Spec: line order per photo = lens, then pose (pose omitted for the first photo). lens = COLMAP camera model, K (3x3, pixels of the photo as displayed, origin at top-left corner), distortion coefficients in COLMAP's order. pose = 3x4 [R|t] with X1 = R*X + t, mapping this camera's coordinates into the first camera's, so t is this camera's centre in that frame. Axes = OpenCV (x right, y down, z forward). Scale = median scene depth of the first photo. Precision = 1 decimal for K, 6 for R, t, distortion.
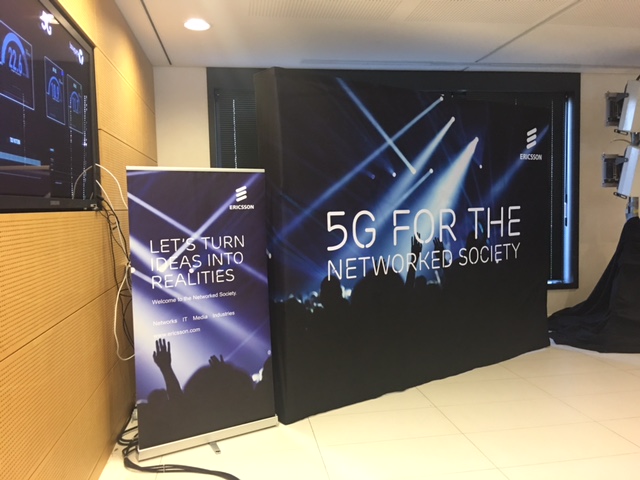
lens RADIAL K [[551.3, 0, 319.0], [0, 551.3, 239.3], [0, 0, 1]] dist [0.007691, -0.020302]
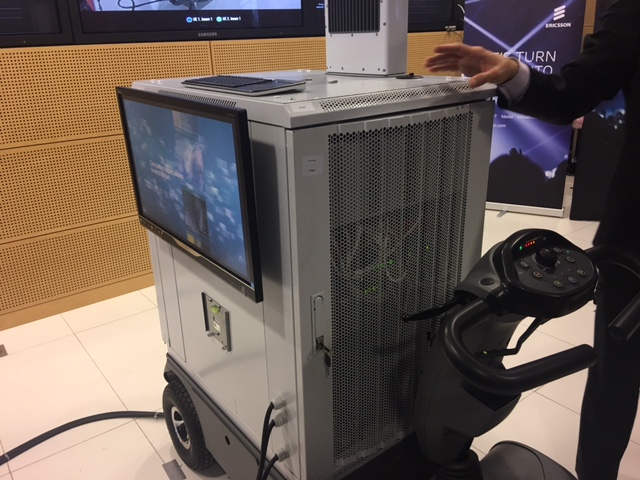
lens RADIAL K [[551.3, 0, 320.1], [0, 551.3, 239.7], [0, 0, 1]] dist [0.007691, -0.020302]
pose [[0.481251, 0.303961, -0.822195, 0.711237], [-0.025508, 0.942414, 0.333475, -0.007507], [0.876212, -0.139513, 0.461291, -0.030732]]
